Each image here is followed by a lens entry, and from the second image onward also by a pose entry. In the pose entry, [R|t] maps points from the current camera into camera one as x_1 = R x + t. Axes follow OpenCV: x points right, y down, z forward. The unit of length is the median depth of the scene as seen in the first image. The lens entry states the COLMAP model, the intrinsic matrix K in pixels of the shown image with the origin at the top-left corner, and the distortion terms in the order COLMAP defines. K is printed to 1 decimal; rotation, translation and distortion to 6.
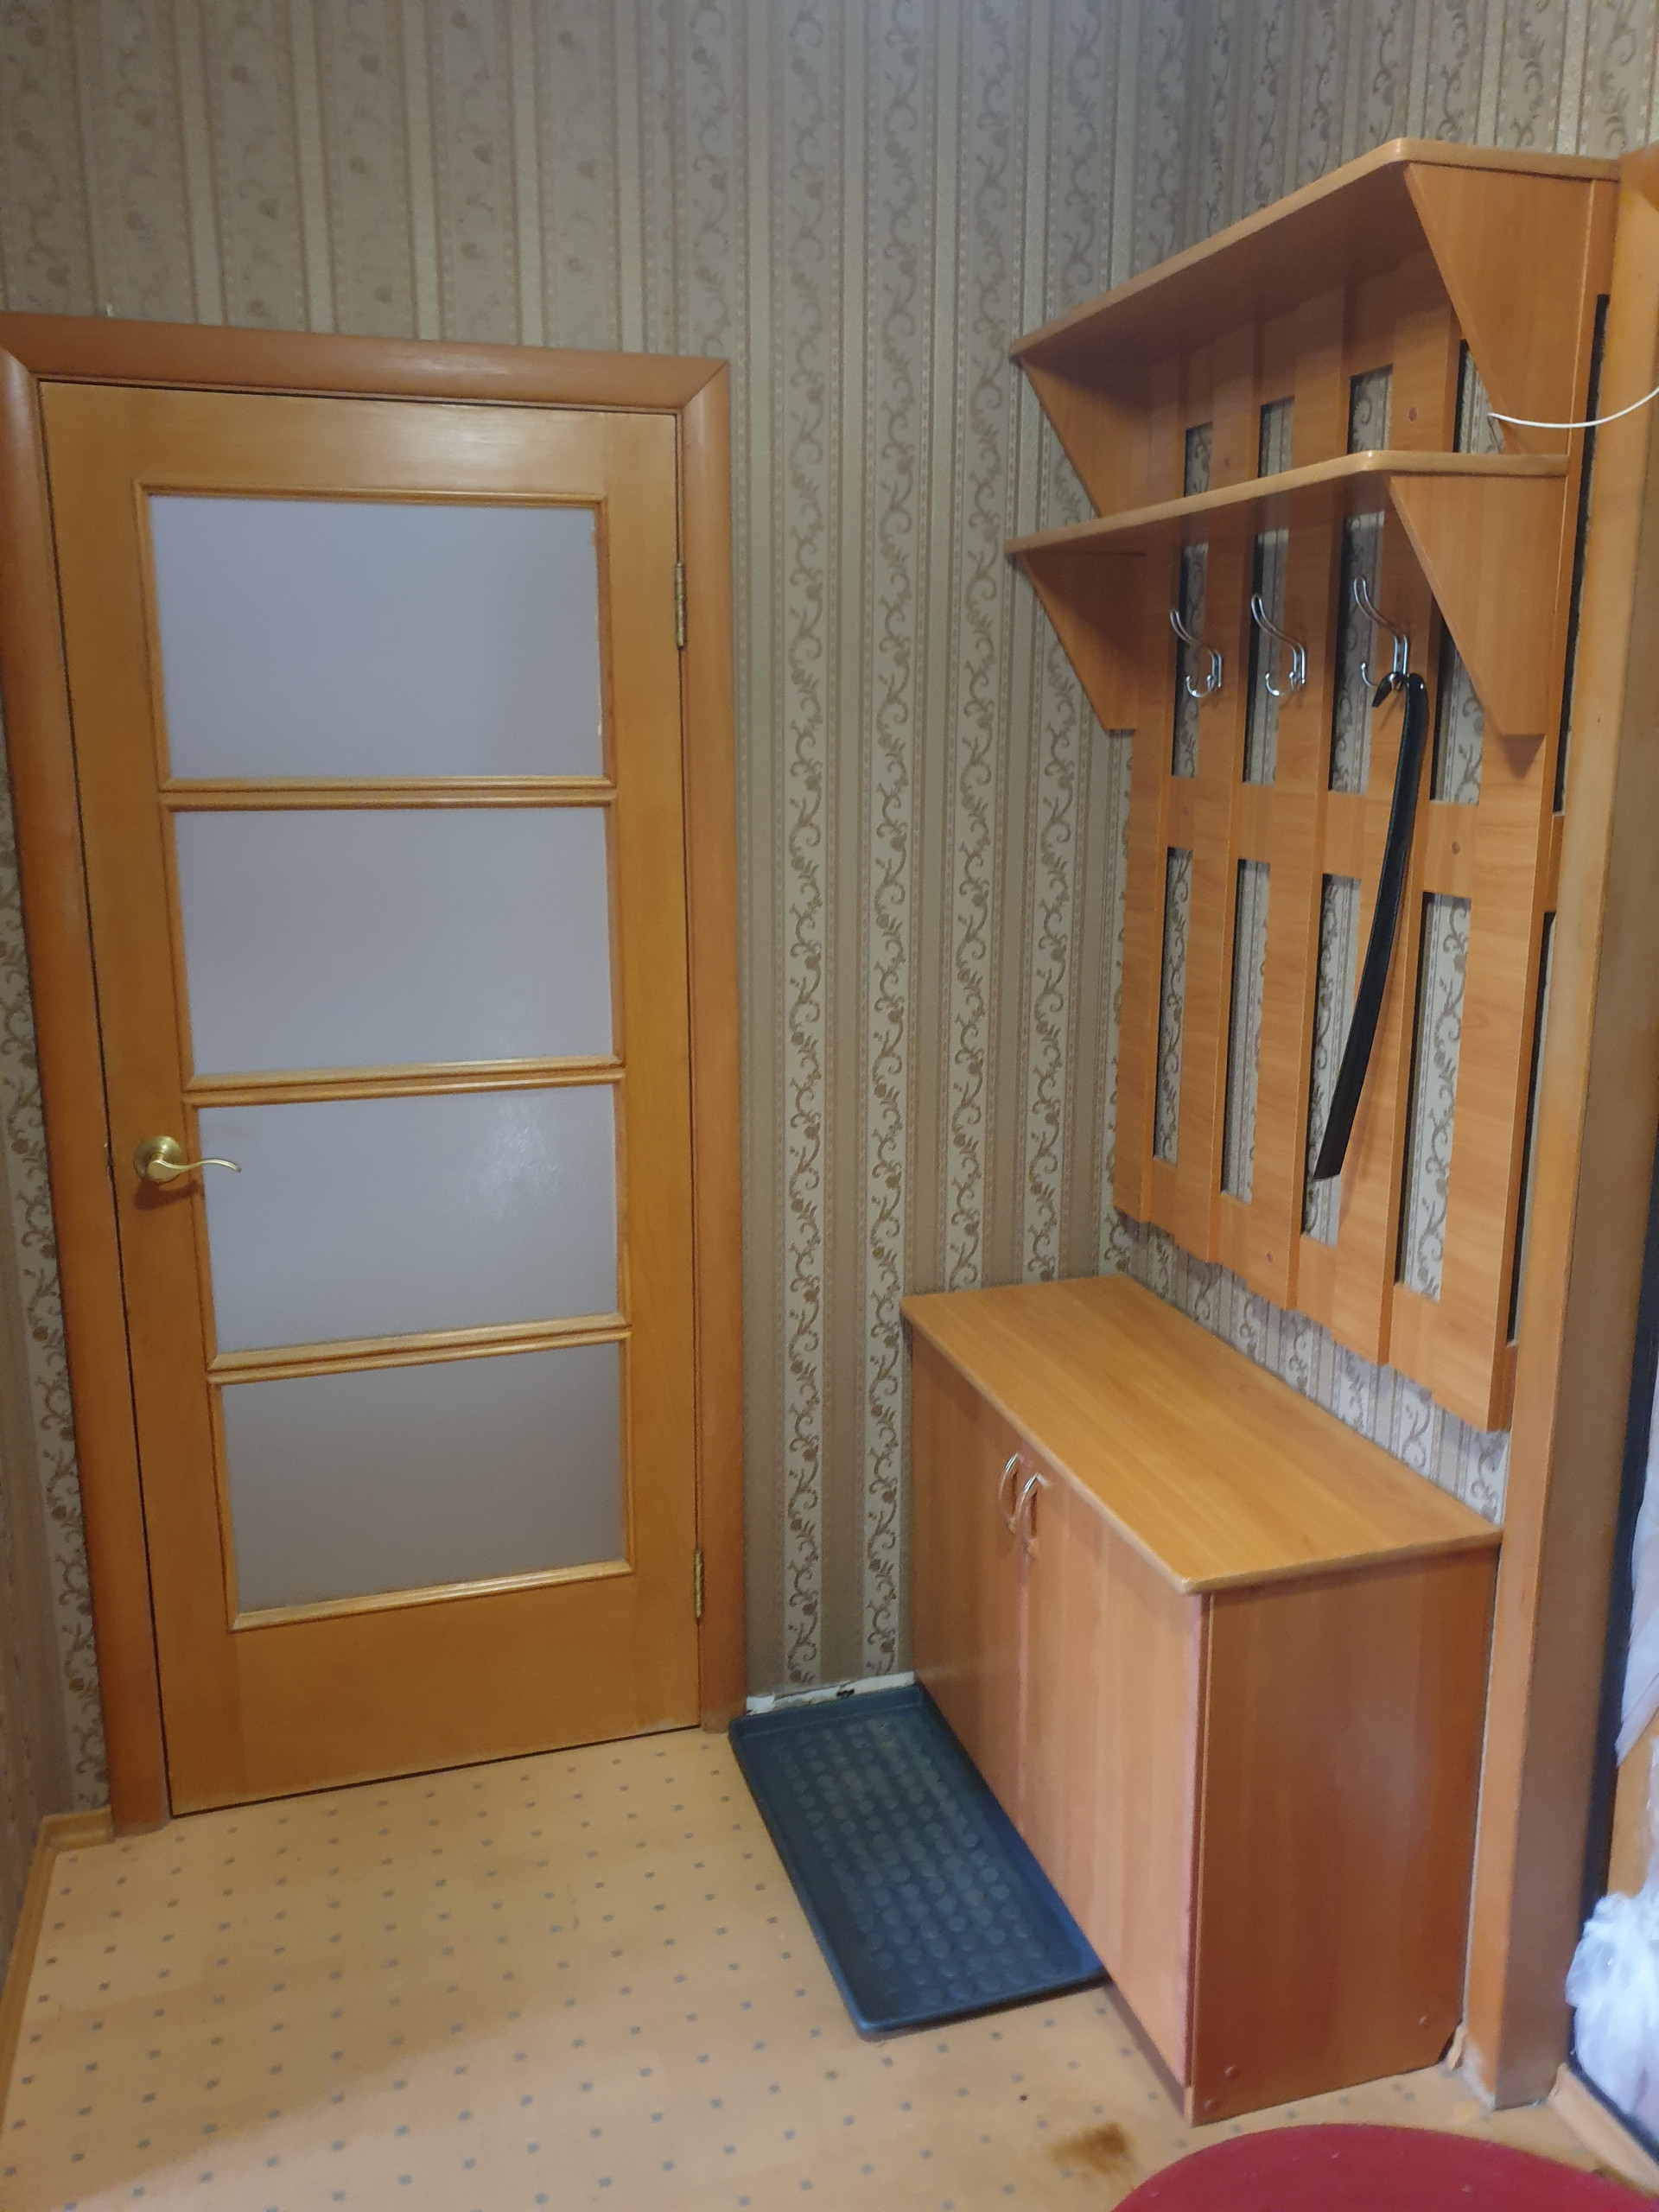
lens RADIAL K [[1667.7, 0, 789.4], [0, 1667.7, 1082.1], [0, 0, 1]] dist [-0.002942, 0.065475]
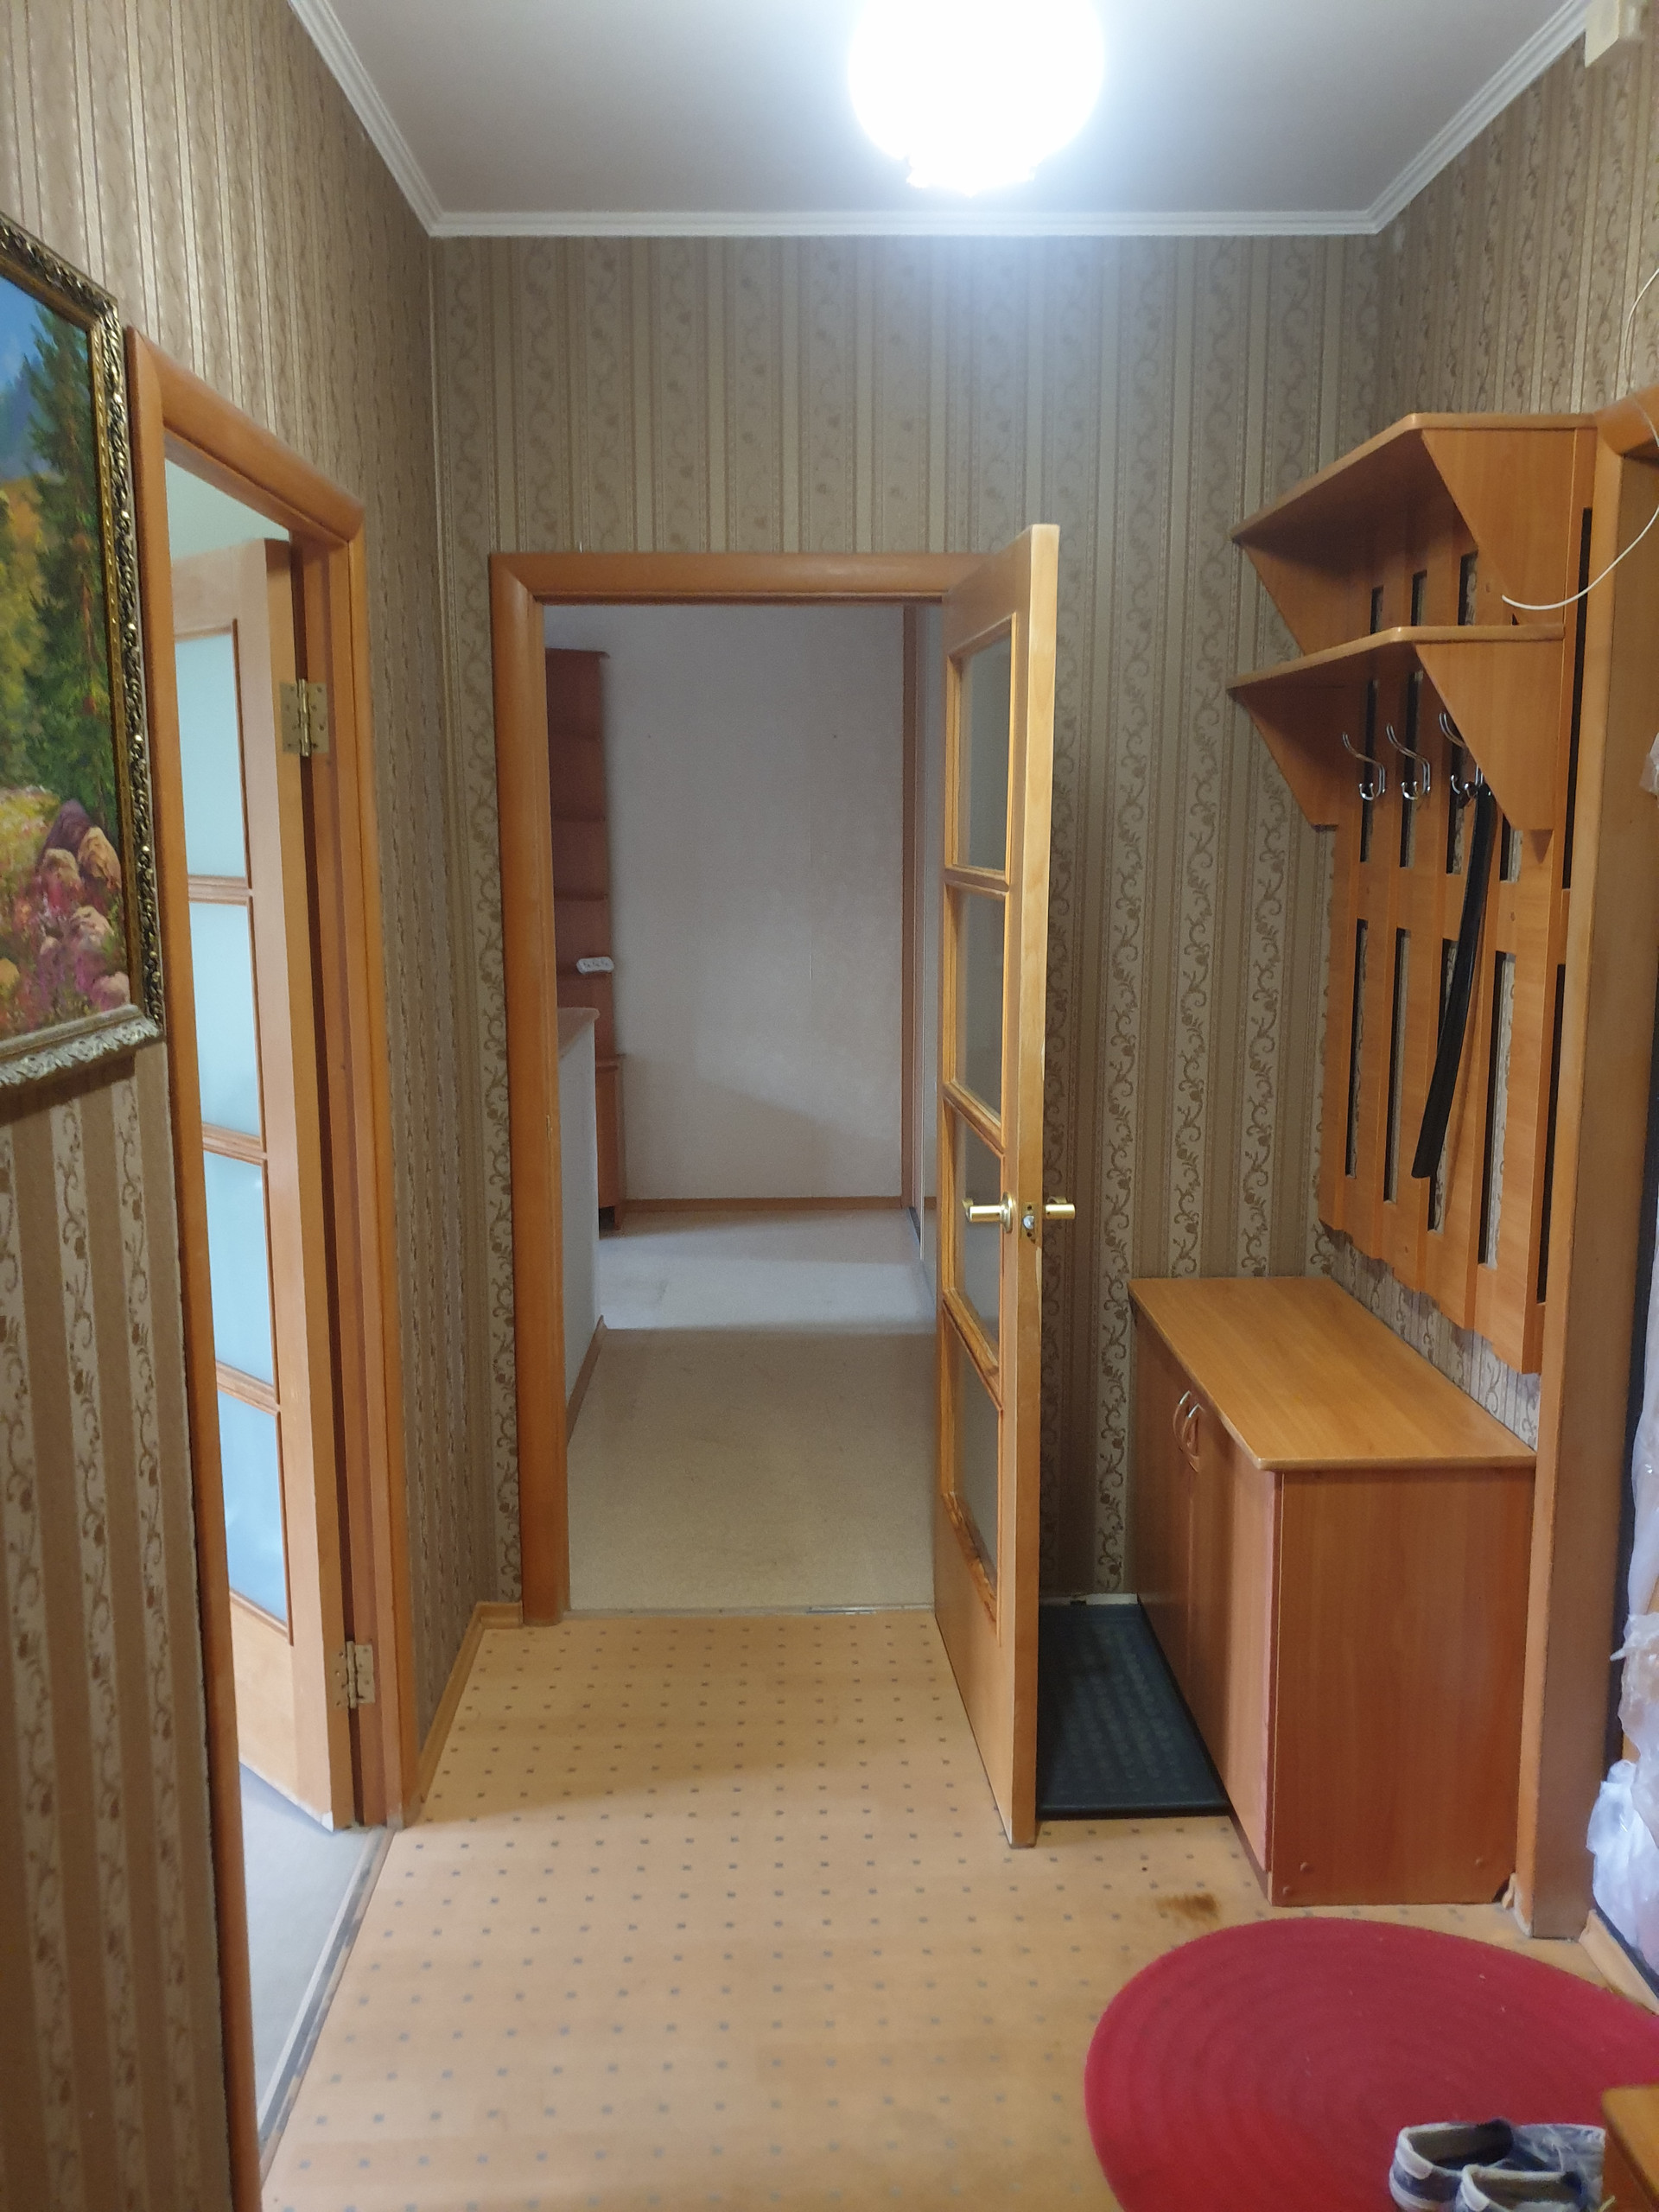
lens RADIAL K [[1736.2, 0, 829.5], [0, 1736.2, 1106.0], [0, 0, 1]] dist [0.078098, 0.001744]
pose [[0.964725, 0.046313, -0.259153, 0.209780], [-0.058946, 0.997411, -0.041188, 0.078838], [0.256575, 0.055011, 0.964958, -0.373659]]
